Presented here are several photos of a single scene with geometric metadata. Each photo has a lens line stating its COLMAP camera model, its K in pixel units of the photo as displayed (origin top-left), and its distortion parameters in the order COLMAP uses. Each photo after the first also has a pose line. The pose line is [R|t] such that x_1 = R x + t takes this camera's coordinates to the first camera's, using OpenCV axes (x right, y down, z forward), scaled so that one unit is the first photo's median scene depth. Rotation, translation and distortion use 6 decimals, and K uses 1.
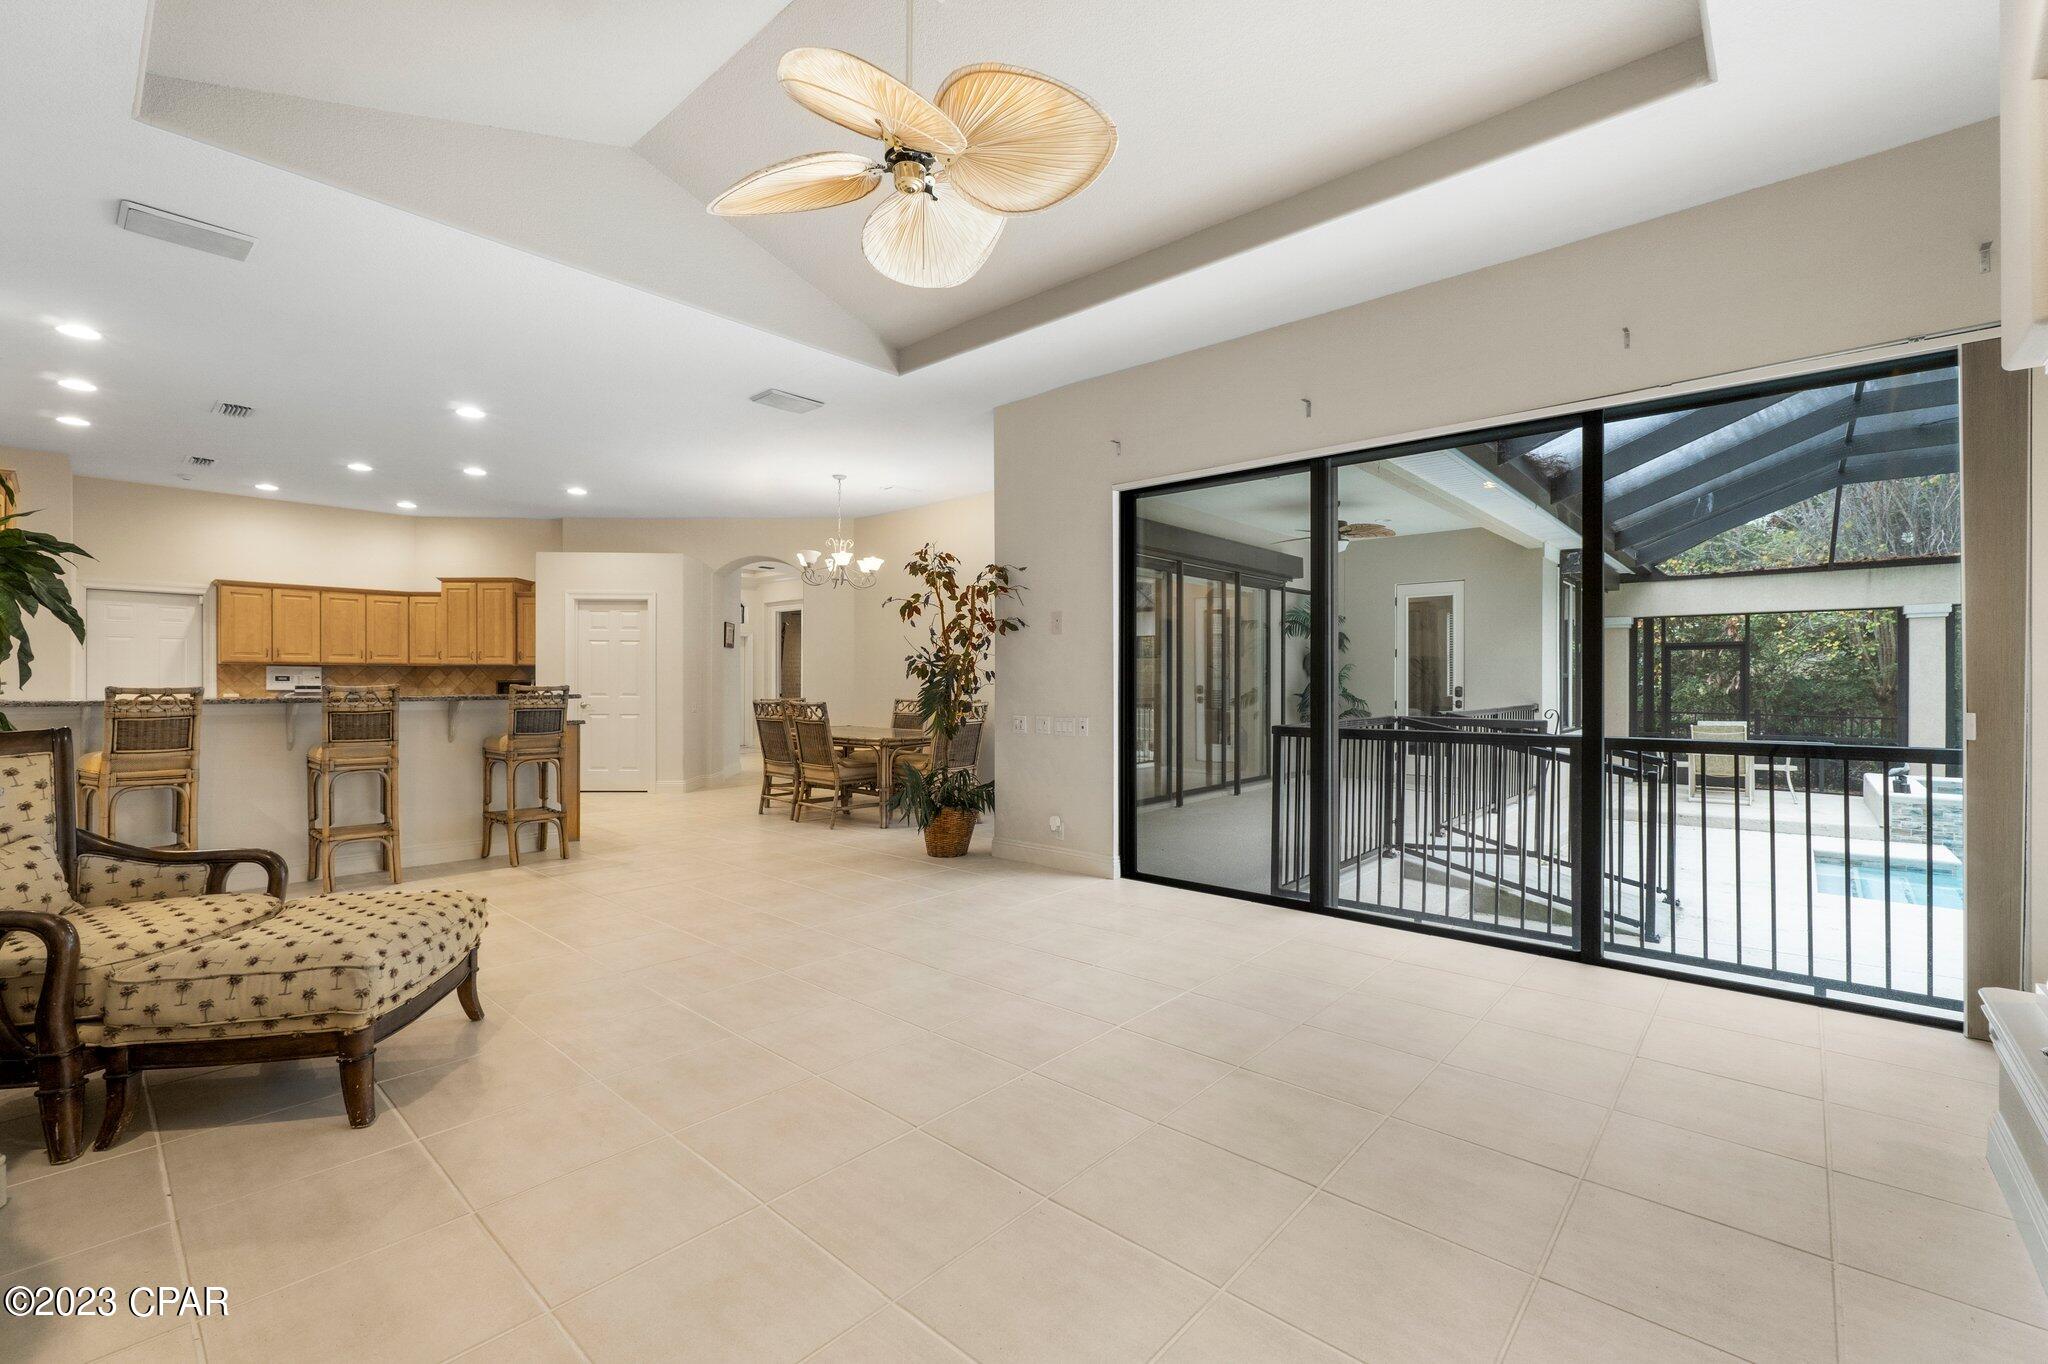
lens RADIAL K [[861.9, 0, 1023.1], [0, 861.9, 676.4], [0, 0, 1]] dist [-0.010716, -0.000043]
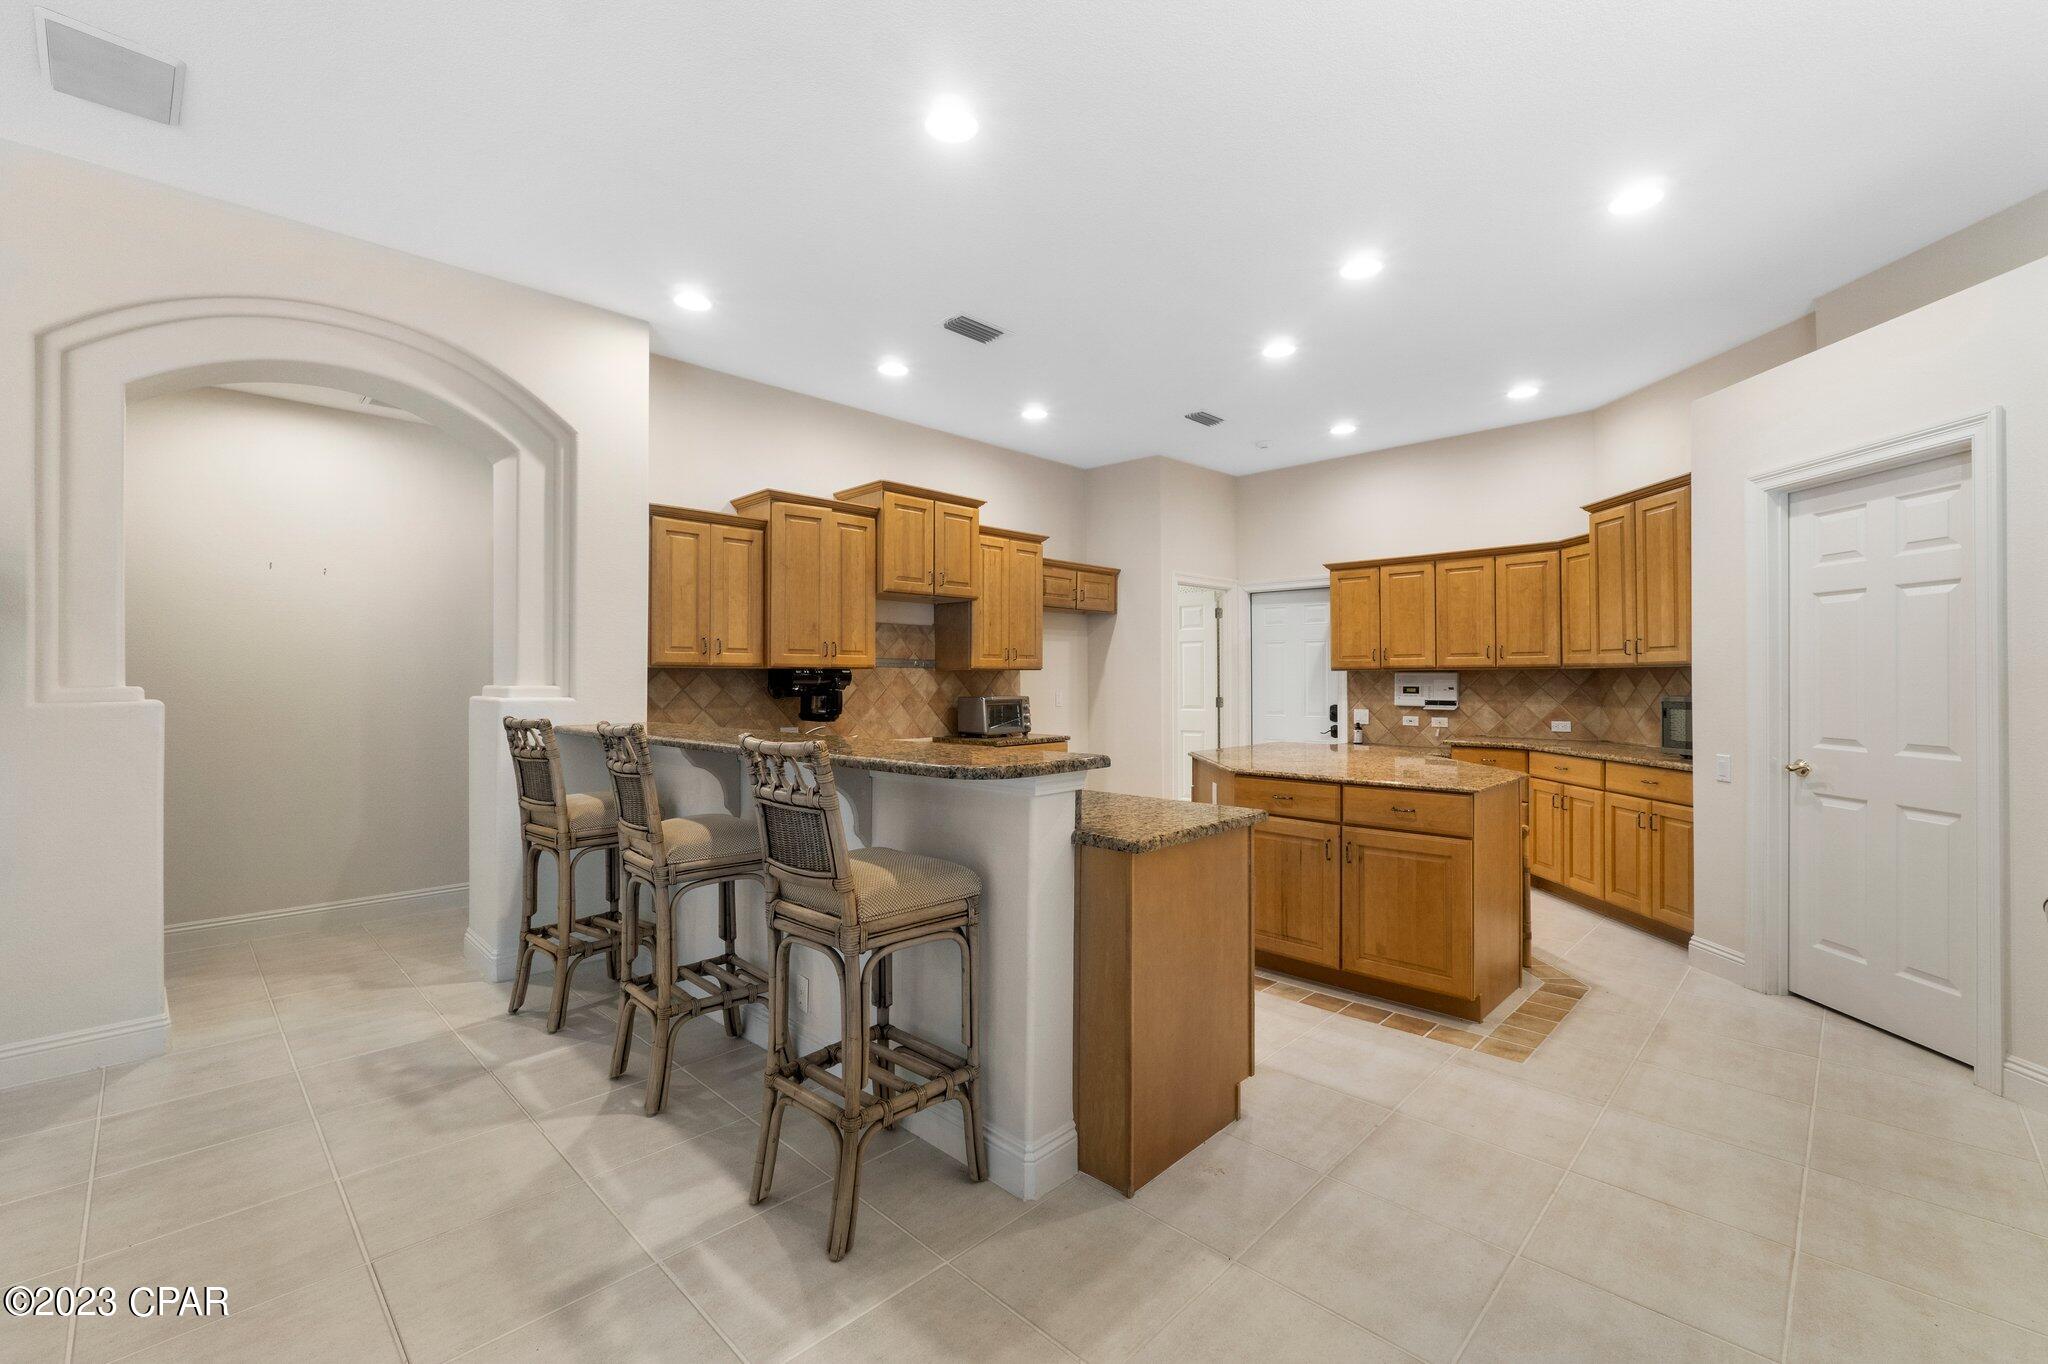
lens RADIAL K [[861.9, 0, 1023.1], [0, 861.9, 676.4], [0, 0, 1]] dist [-0.010716, -0.000043]
pose [[-0.028931, -0.002867, -0.999577, -0.133068], [0.012811, 0.999913, -0.003239, -0.010640], [0.999499, -0.012899, -0.028892, 0.685660]]
